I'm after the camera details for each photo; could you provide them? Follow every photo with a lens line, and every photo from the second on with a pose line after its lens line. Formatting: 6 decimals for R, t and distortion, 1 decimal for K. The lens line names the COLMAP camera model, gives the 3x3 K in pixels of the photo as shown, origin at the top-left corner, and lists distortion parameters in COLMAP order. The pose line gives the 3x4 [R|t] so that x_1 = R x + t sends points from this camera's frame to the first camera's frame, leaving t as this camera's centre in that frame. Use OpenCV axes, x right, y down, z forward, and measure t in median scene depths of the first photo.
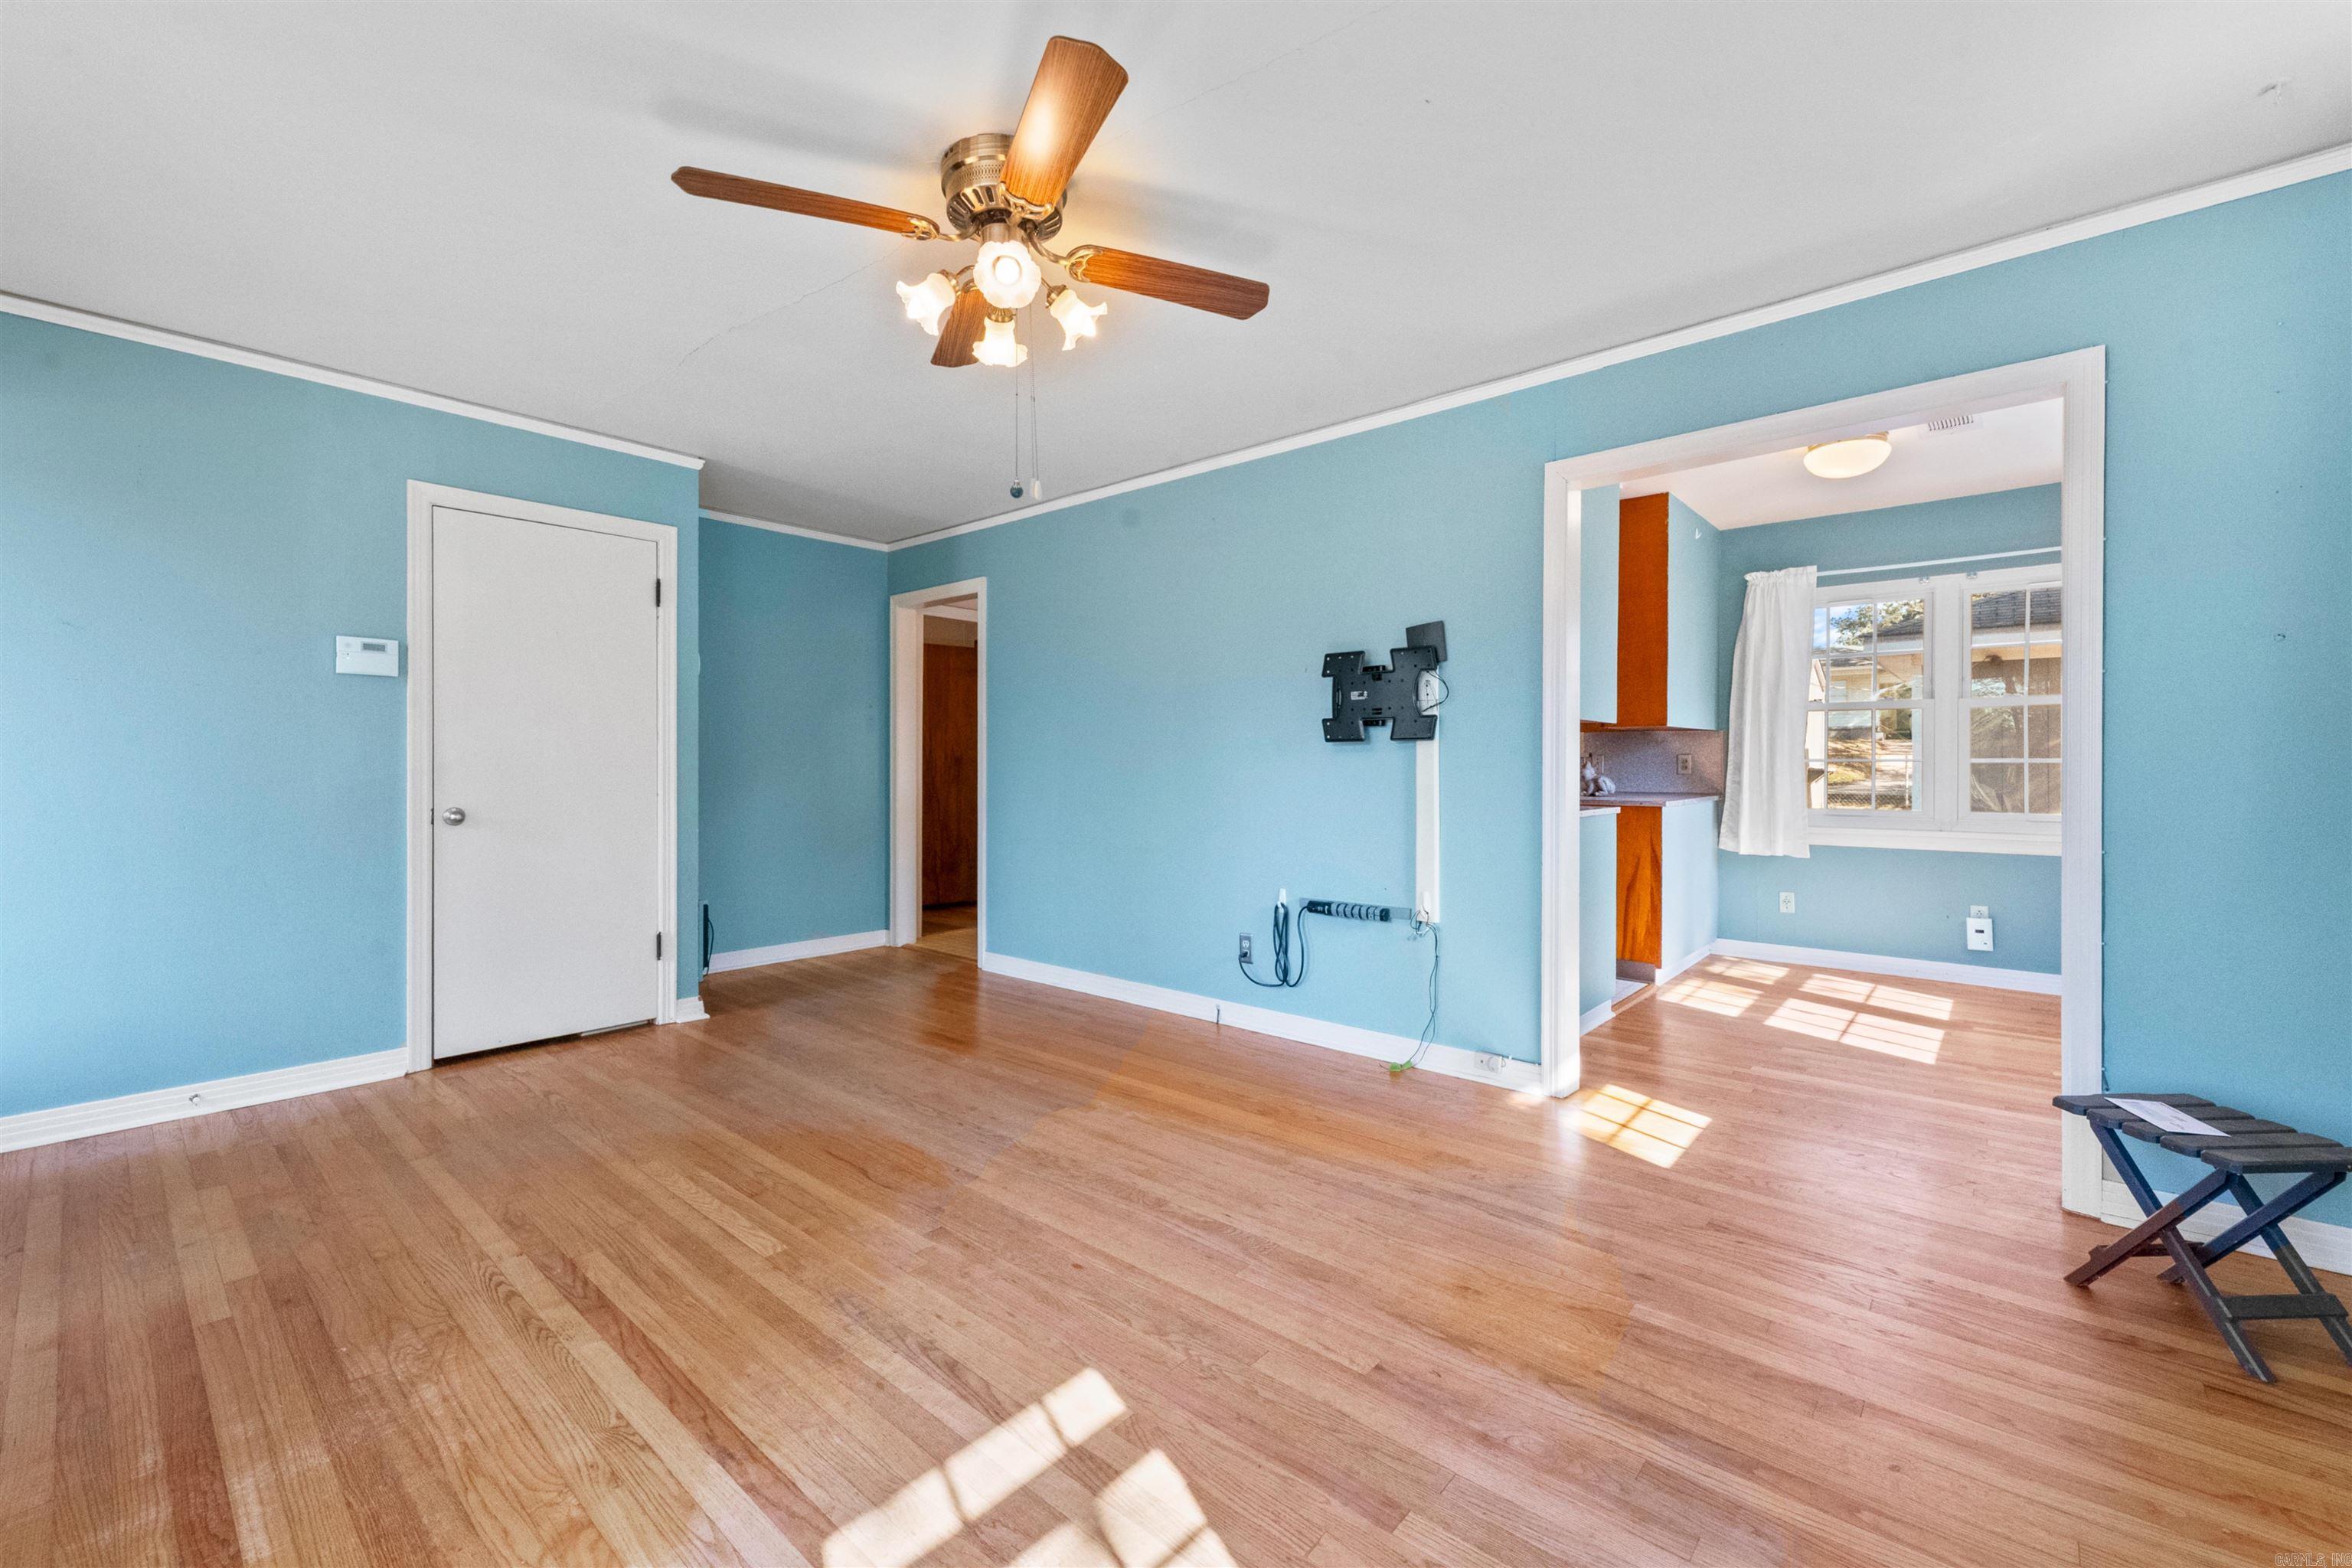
lens RADIAL K [[962.5, 0, 1176.9], [0, 962.5, 769.6], [0, 0, 1]] dist [0.002774, 0.000309]
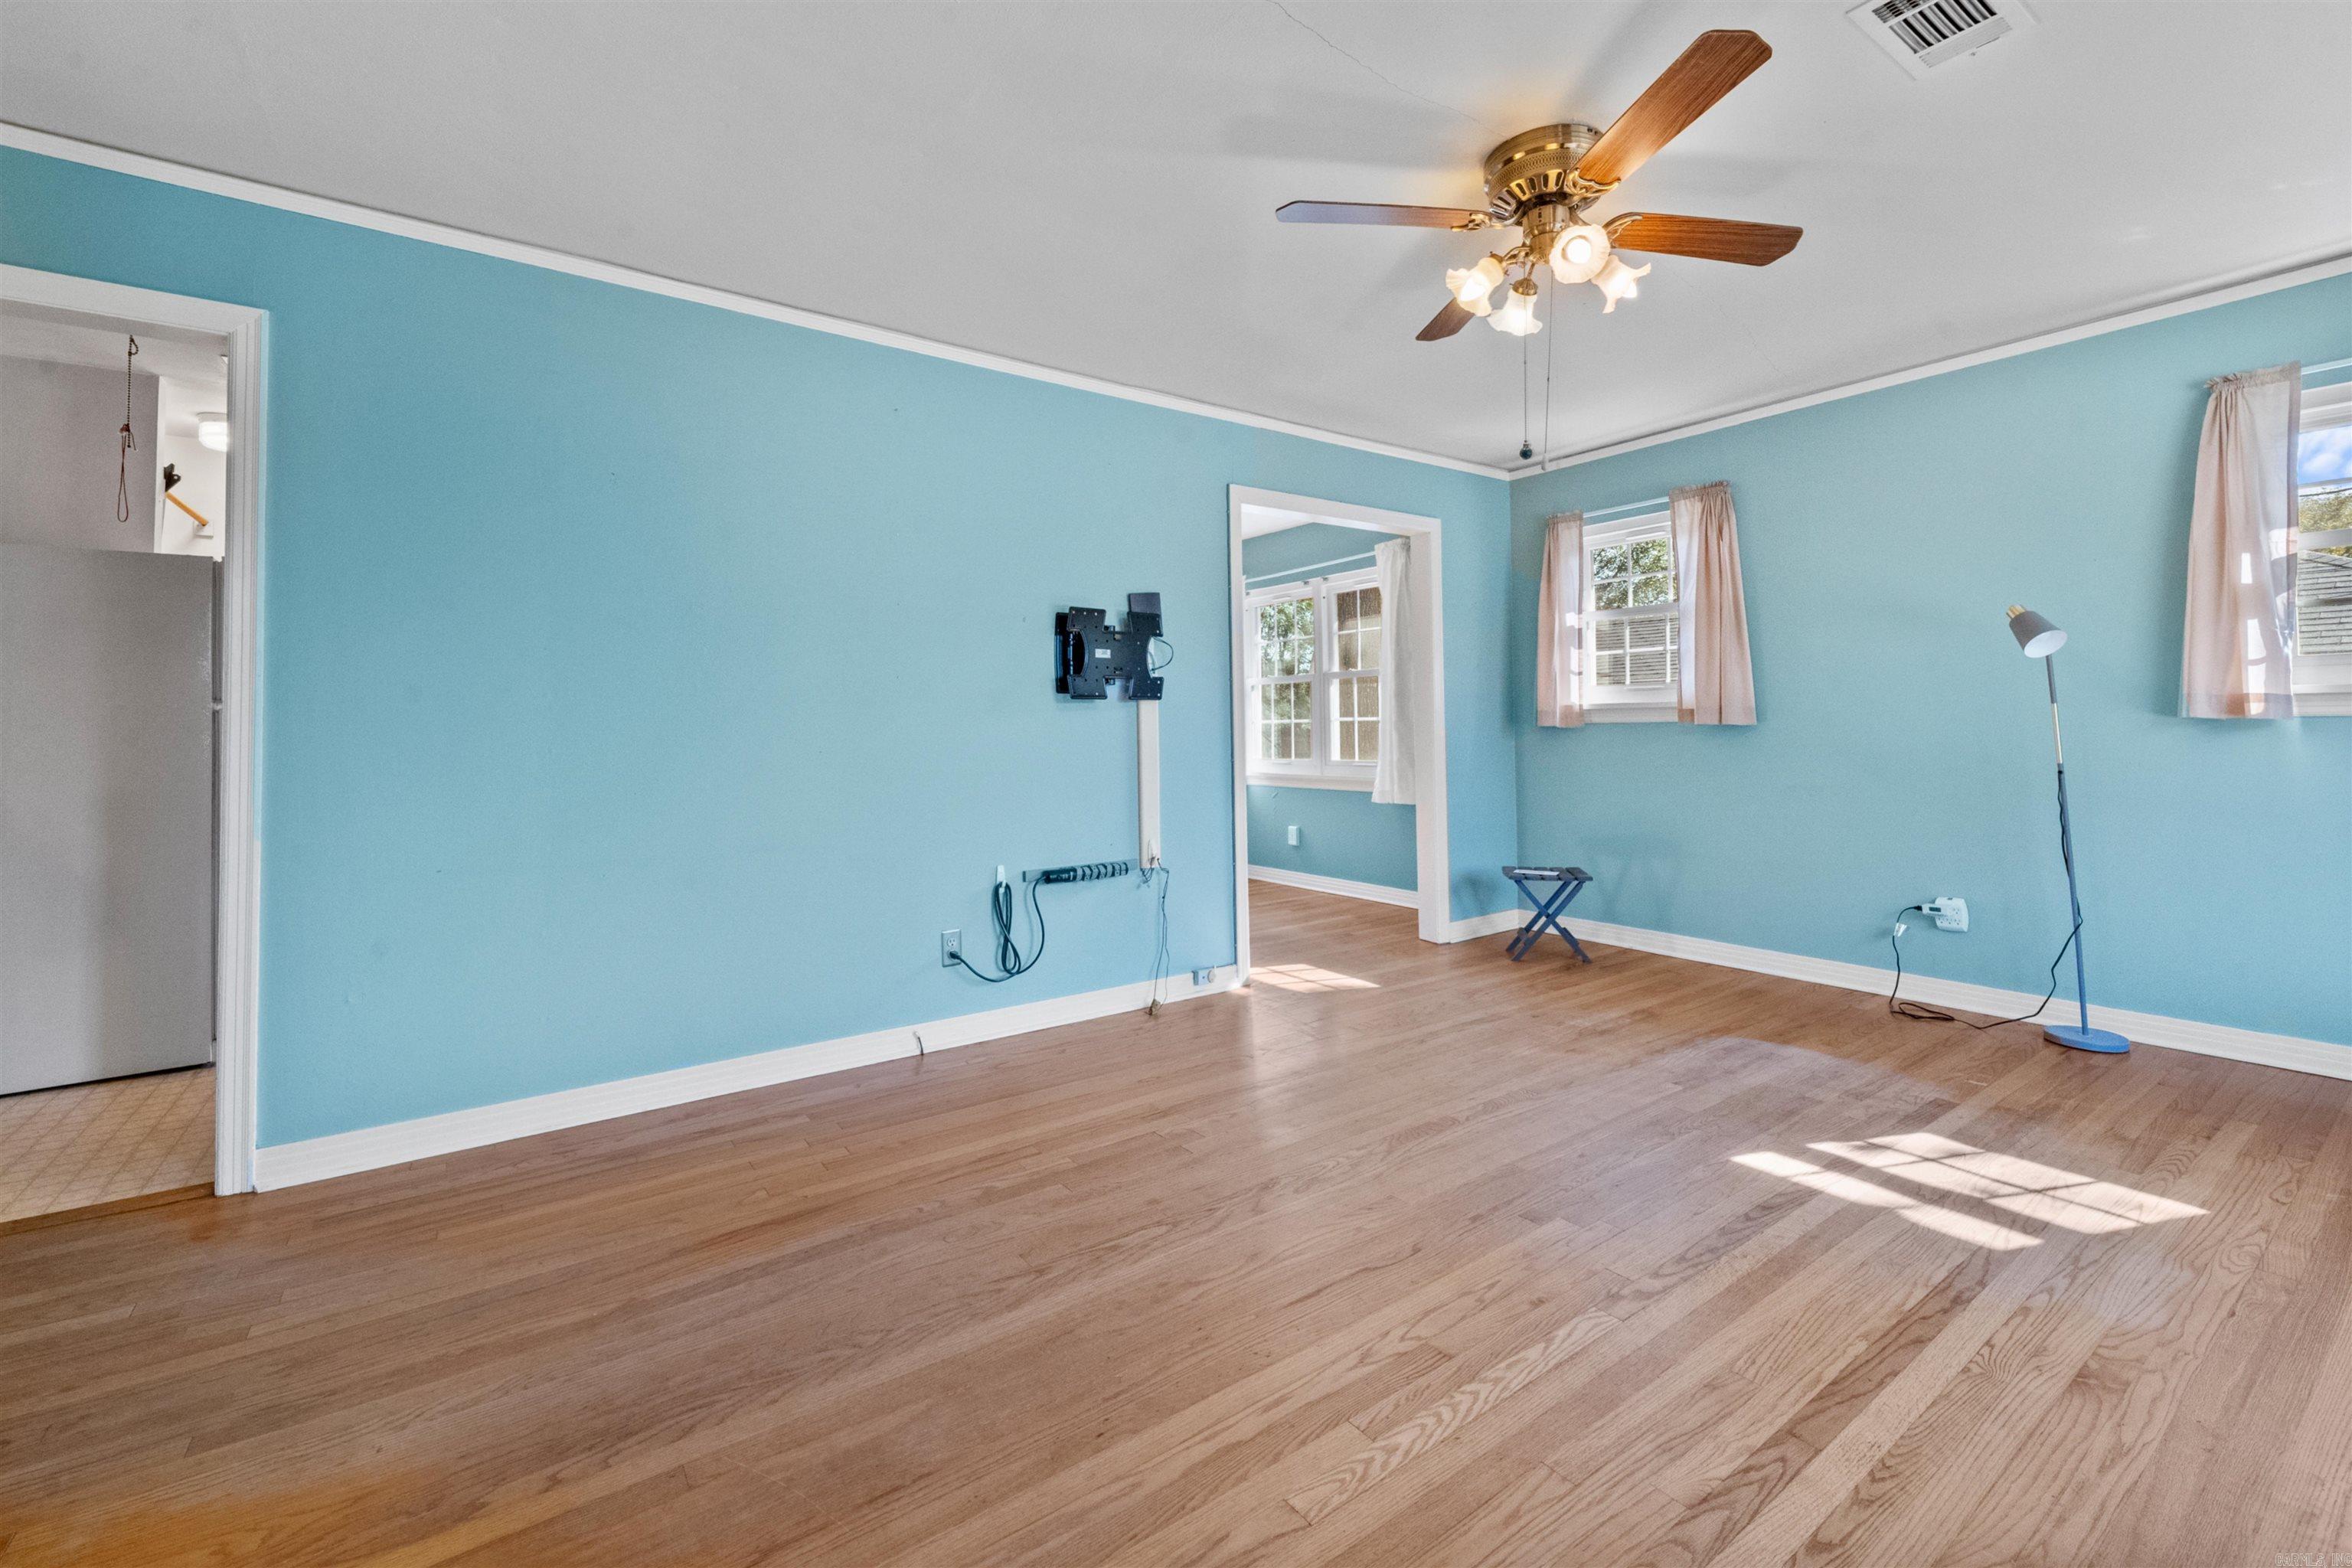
lens RADIAL K [[982.0, 0, 1179.4], [0, 982.0, 704.4], [0, 0, 1]] dist [0.001089, -0.000418]
pose [[0.232941, 0.022514, 0.972230, -1.004894], [0.016021, 0.999507, -0.026984, 0.006073], [-0.972359, 0.021862, 0.232465, 0.879782]]
